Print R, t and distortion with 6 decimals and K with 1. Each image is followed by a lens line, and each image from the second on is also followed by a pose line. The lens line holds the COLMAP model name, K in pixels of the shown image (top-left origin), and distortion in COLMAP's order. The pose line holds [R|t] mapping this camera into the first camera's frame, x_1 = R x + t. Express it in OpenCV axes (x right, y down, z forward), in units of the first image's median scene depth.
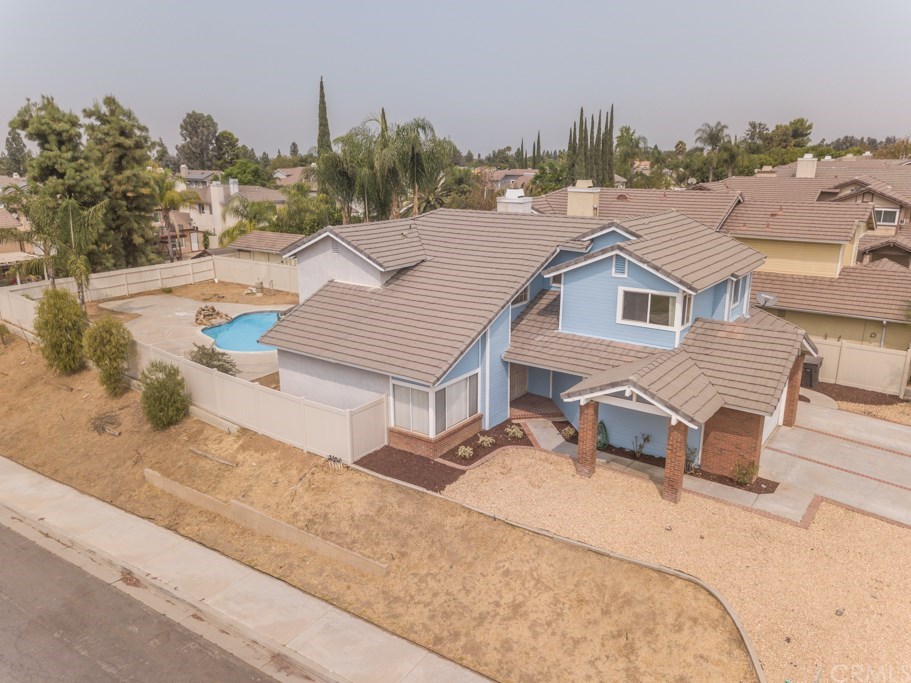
lens RADIAL K [[699.8, 0, 460.0], [0, 699.8, 350.9], [0, 0, 1]] dist [0.005931, 0.042273]
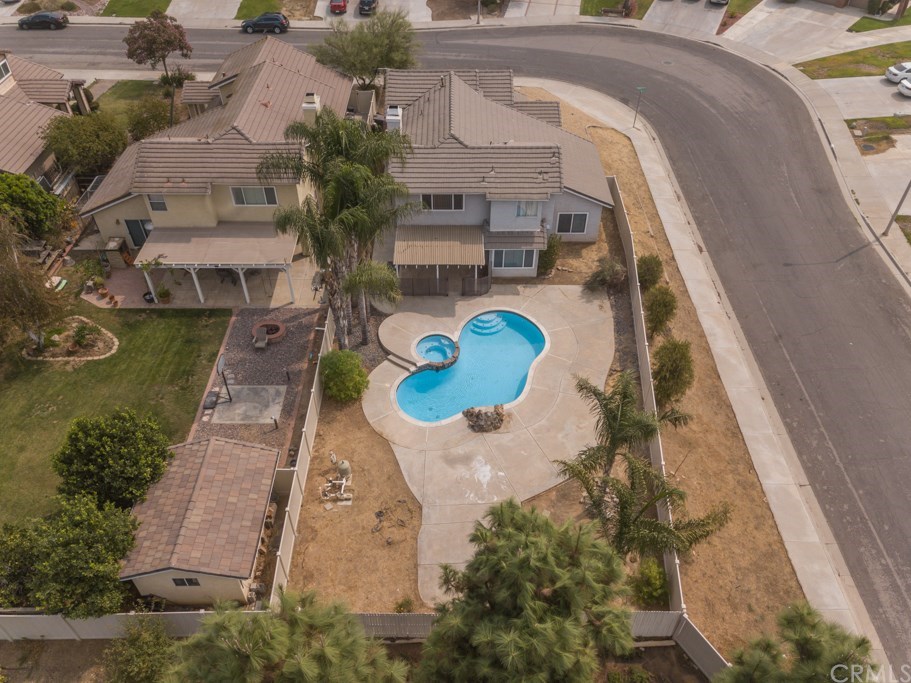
lens RADIAL K [[699.8, 0, 460.0], [0, 699.8, 350.9], [0, 0, 1]] dist [0.005931, 0.042273]
pose [[-0.585500, -0.554872, 0.591021, -1.379913], [0.222681, 0.590926, 0.775383, -1.306597], [-0.779489, 0.585596, -0.222428, 2.052975]]
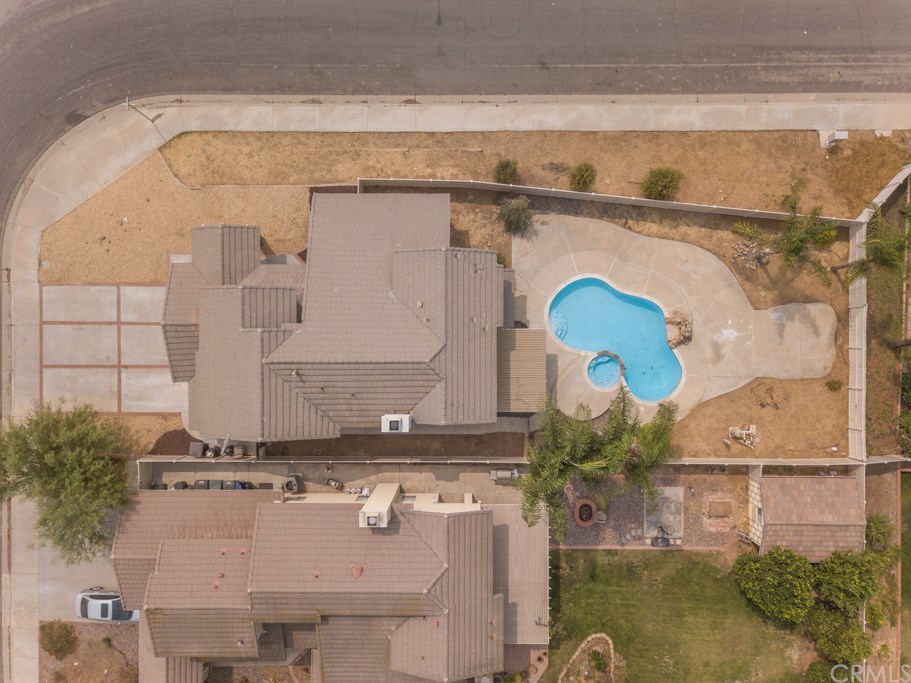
lens RADIAL K [[699.8, 0, 460.0], [0, 699.8, 350.9], [0, 0, 1]] dist [0.005931, 0.042273]
pose [[-0.814576, 0.579556, 0.024114, -0.151259], [-0.147781, -0.247550, 0.957538, -1.850076], [0.560916, 0.776424, 0.287295, 0.918531]]
